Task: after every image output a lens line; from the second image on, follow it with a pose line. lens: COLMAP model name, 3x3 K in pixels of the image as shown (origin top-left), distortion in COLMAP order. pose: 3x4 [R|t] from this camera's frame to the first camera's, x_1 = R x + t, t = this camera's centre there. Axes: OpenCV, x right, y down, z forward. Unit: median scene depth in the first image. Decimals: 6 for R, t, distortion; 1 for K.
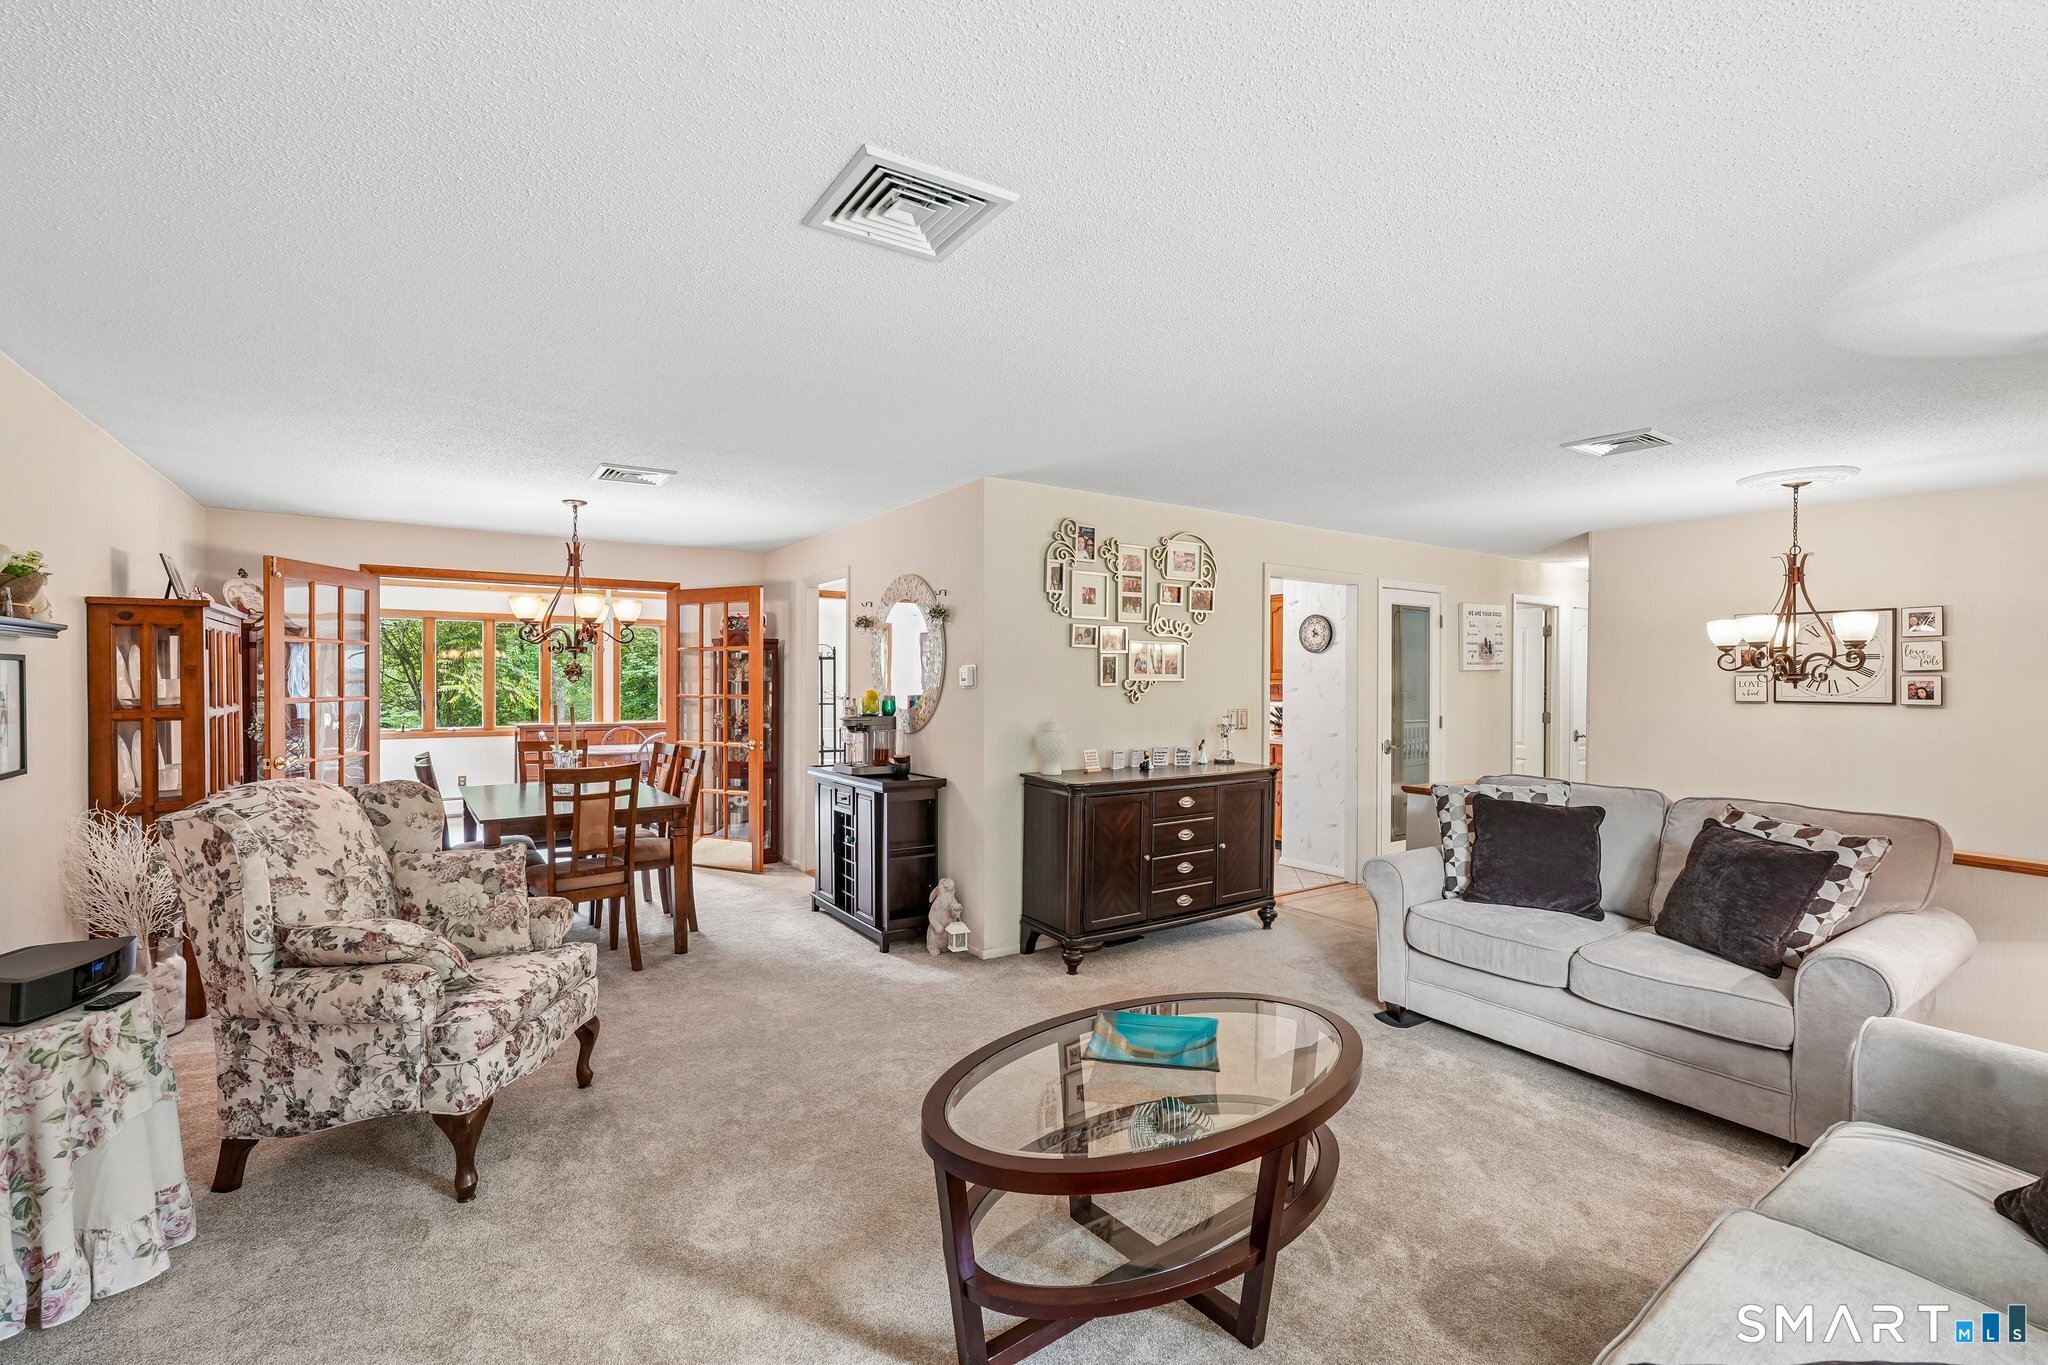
lens RADIAL K [[903.8, 0, 1027.5], [0, 903.8, 675.9], [0, 0, 1]] dist [-0.029571, 0.013946]
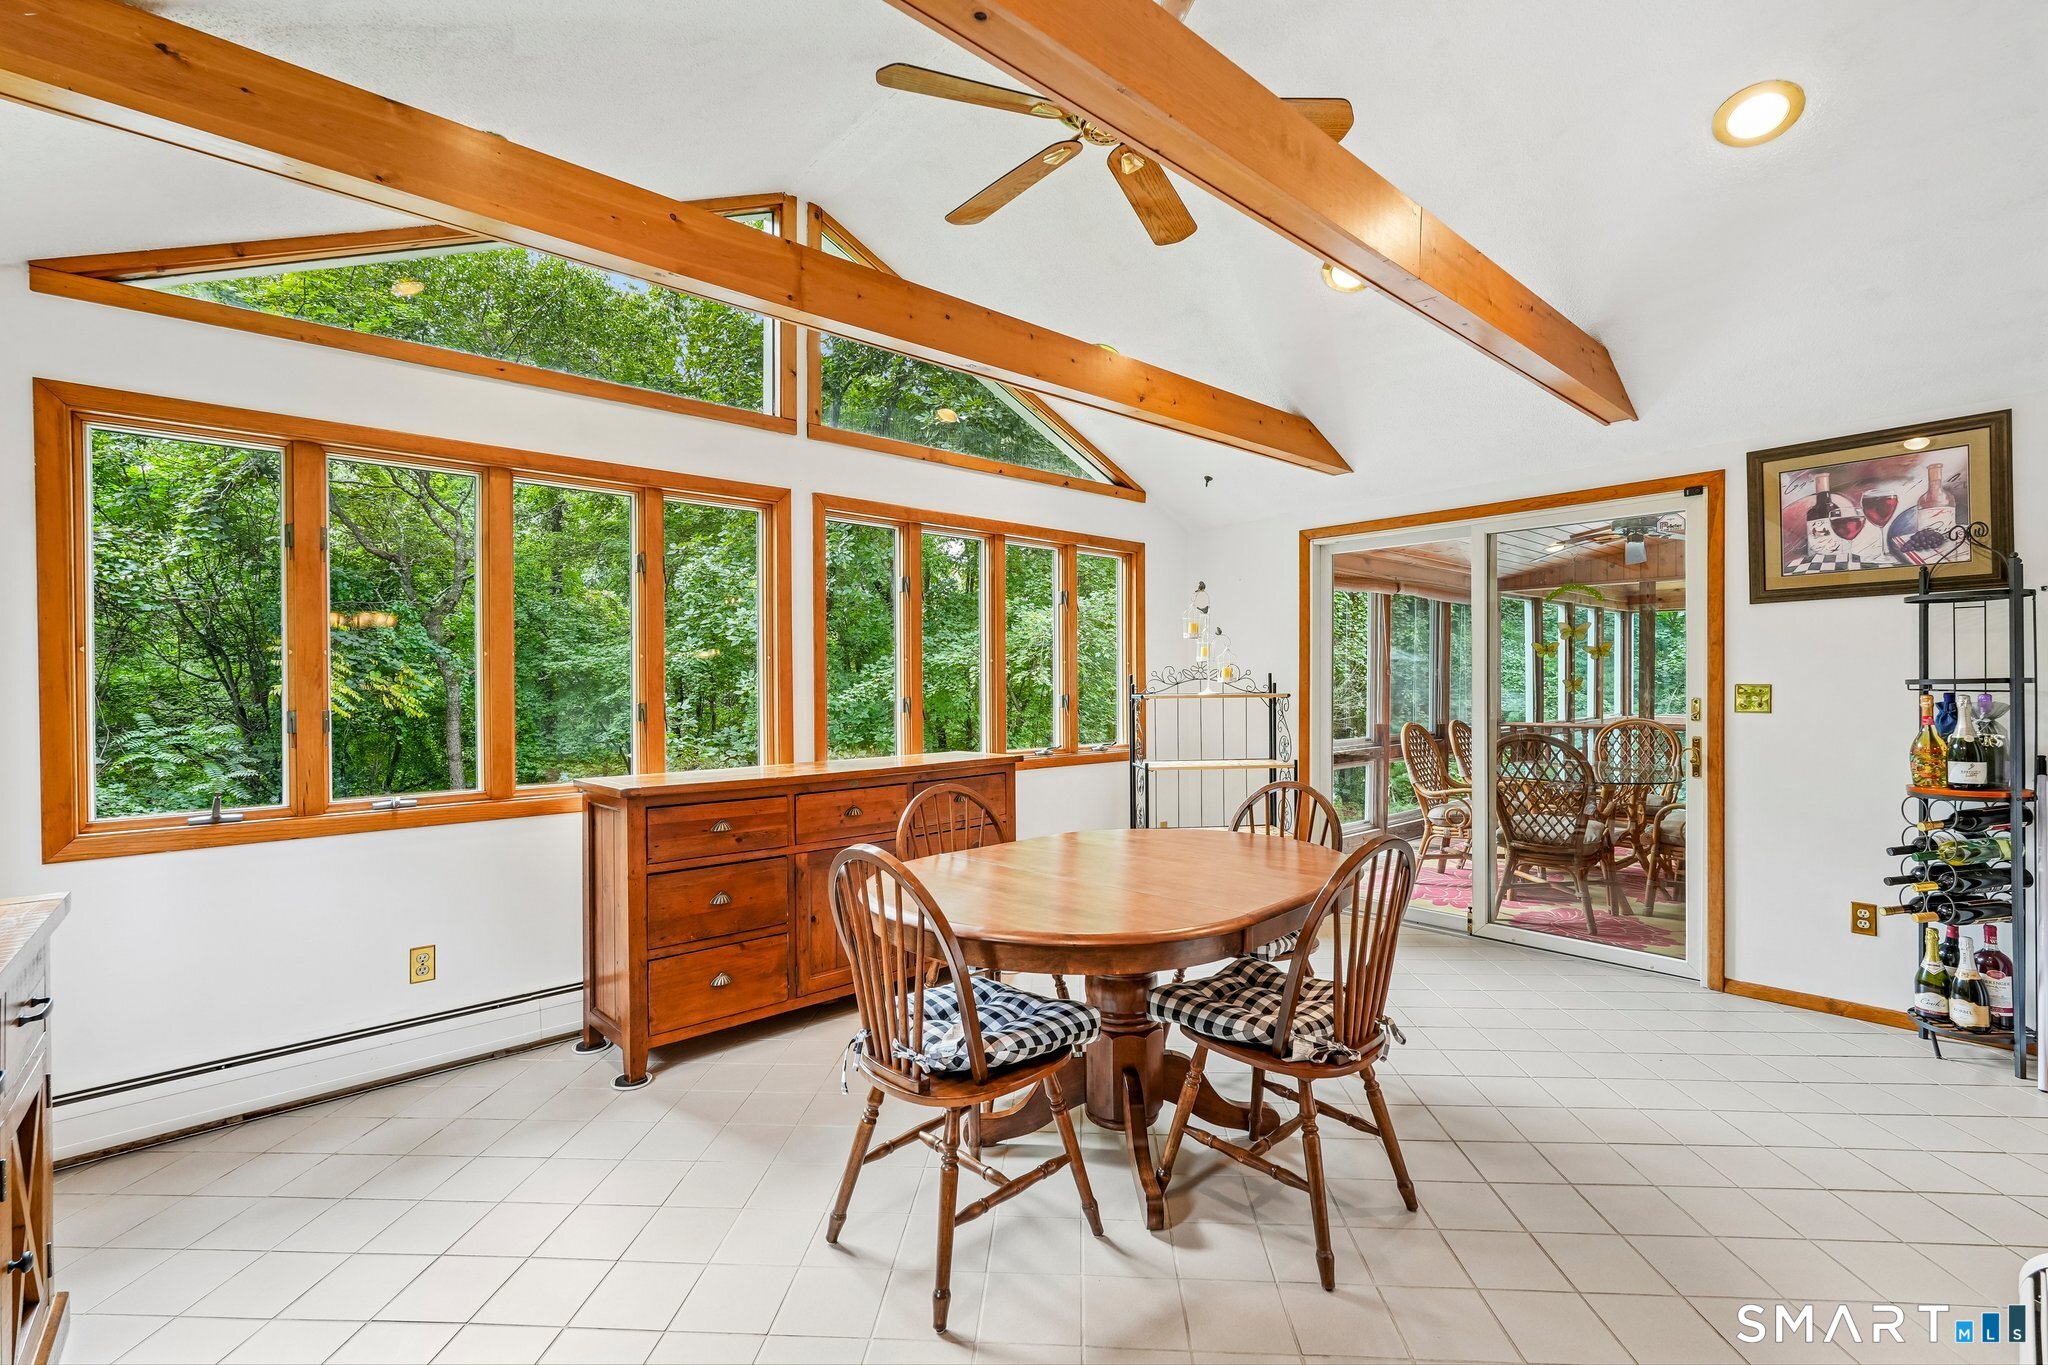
lens RADIAL K [[892.0, 0, 1018.6], [0, 892.0, 687.7], [0, 0, 1]] dist [-0.025617, 0.008774]
pose [[0.991060, -0.005966, 0.133285, -0.664507], [0.003950, 0.999874, 0.015387, 0.019301], [-0.133360, -0.014723, 0.990958, 0.946244]]
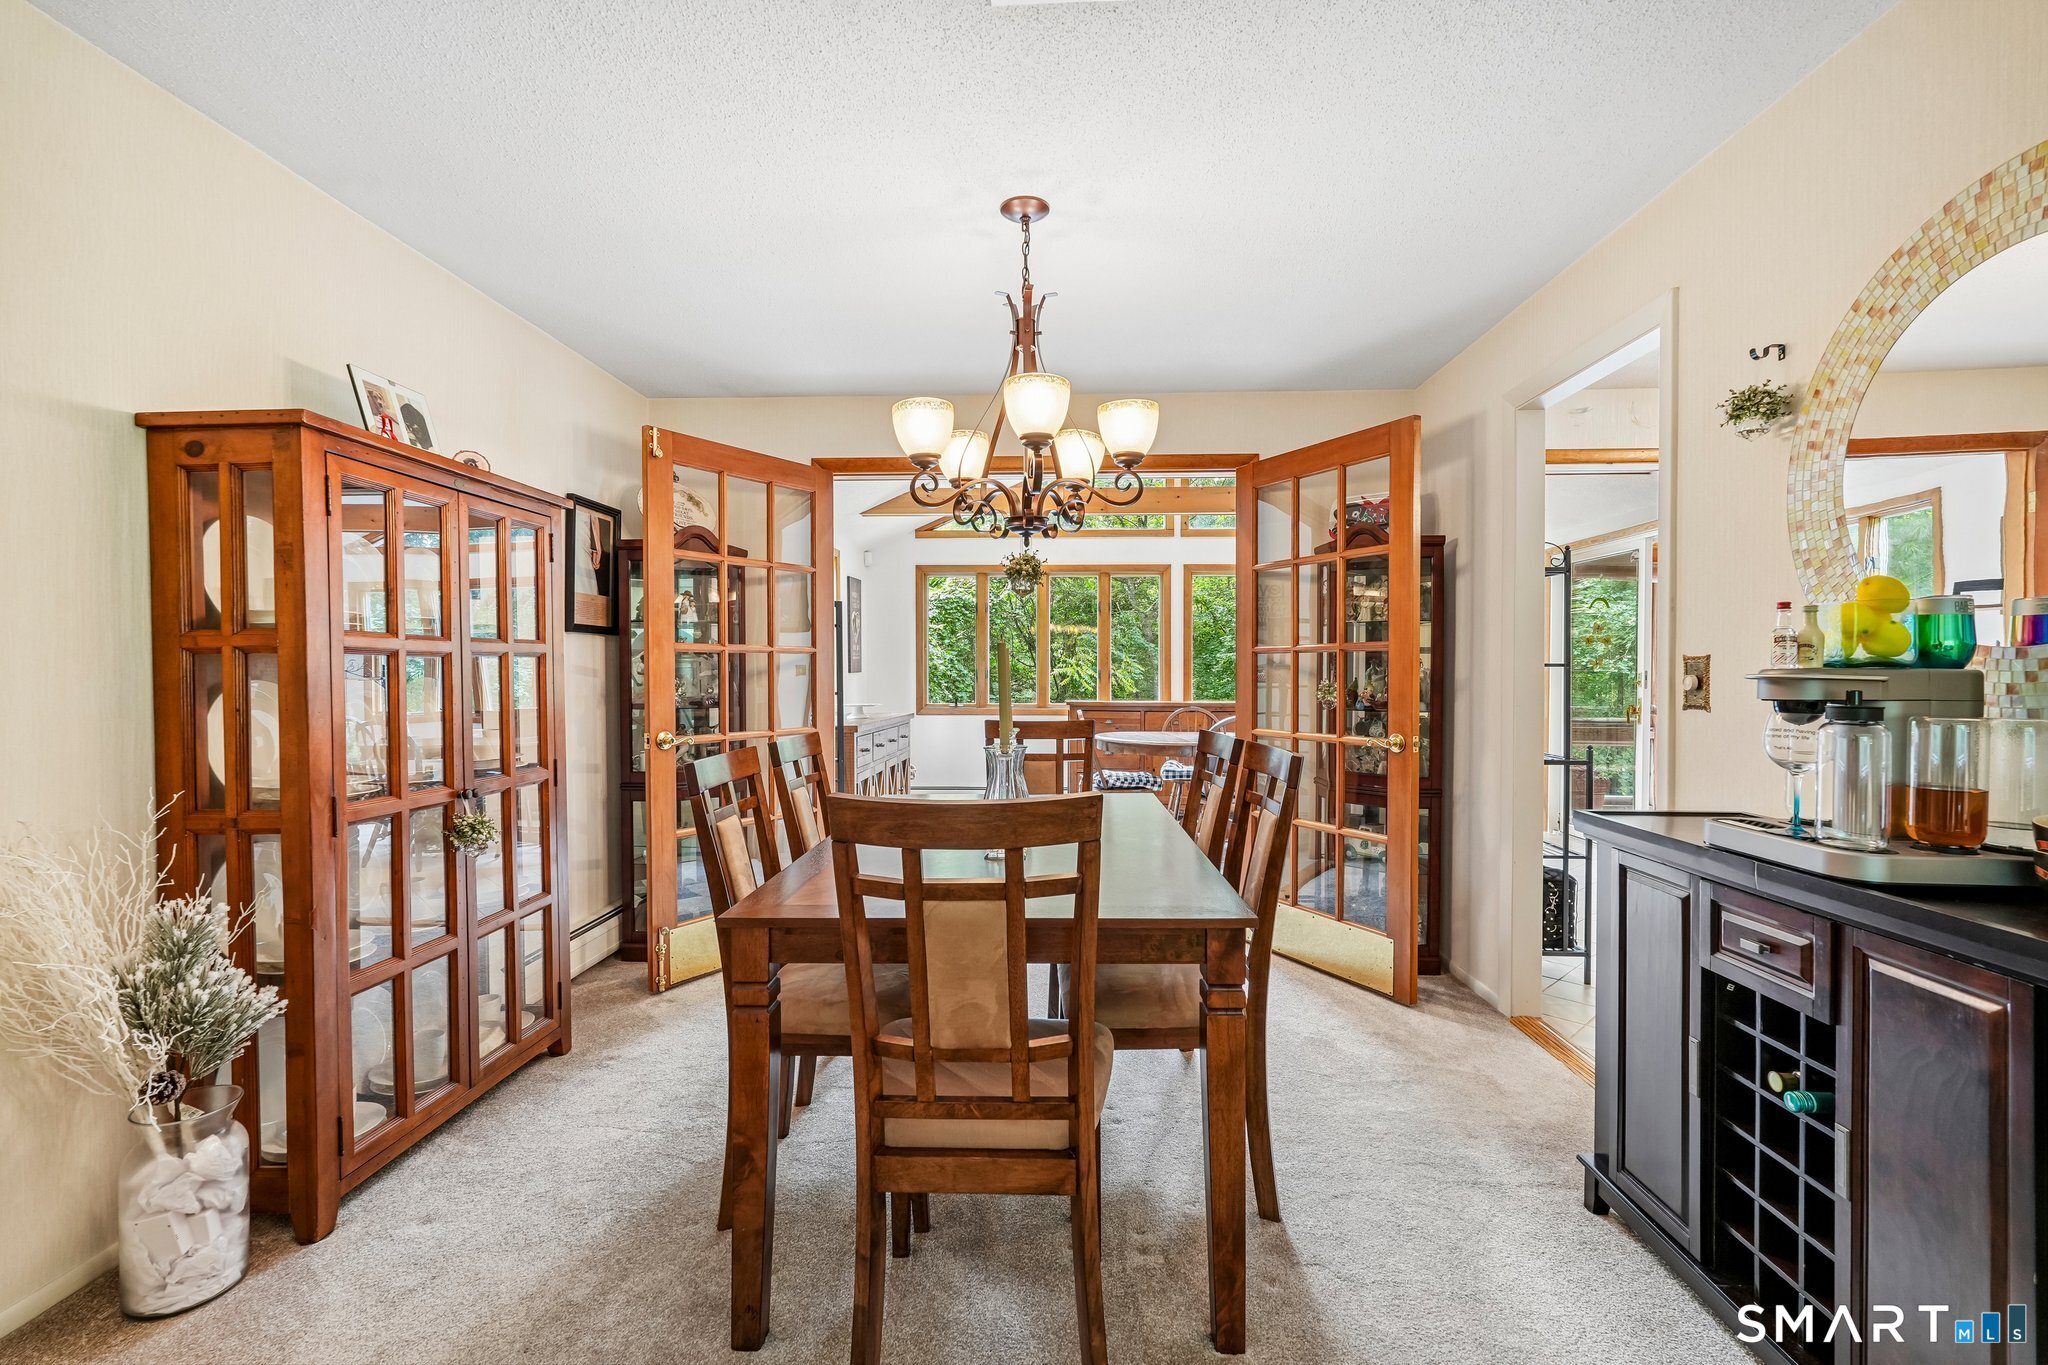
lens RADIAL K [[892.0, 0, 1018.6], [0, 892.0, 687.7], [0, 0, 1]] dist [-0.025617, 0.008774]
pose [[0.794523, 0.010730, -0.607139, -0.172343], [0.003503, 0.999746, 0.022253, 0.034317], [0.607224, -0.019807, 0.794284, 0.482065]]
